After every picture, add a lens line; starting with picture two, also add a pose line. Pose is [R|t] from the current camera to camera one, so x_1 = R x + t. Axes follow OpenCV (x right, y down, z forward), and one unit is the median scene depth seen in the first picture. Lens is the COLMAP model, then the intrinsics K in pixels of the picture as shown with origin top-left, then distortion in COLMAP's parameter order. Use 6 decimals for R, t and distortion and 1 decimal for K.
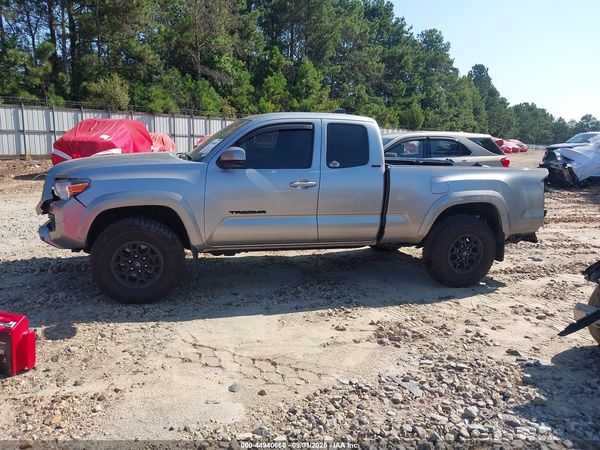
lens RADIAL K [[477.4, 0, 294.8], [0, 477.4, 226.7], [0, 0, 1]] dist [0.012572, -0.009541]
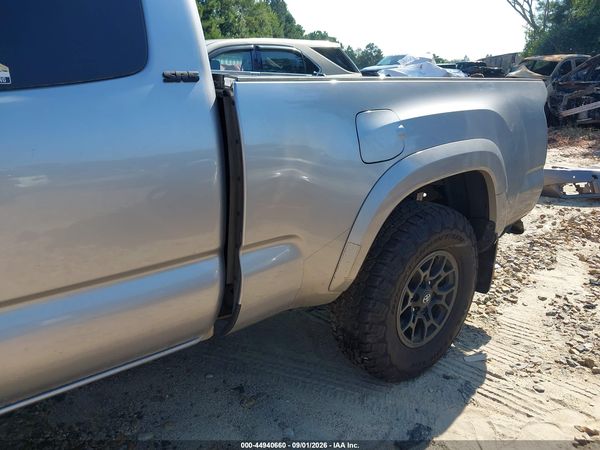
lens RADIAL K [[477.4, 0, 298.4], [0, 477.4, 227.6], [0, 0, 1]] dist [0.012572, -0.009541]
pose [[0.919633, -0.140233, 0.366892, 0.060004], [0.089216, 0.984256, 0.152578, -0.040020], [-0.382512, -0.107583, 0.917666, 0.356815]]
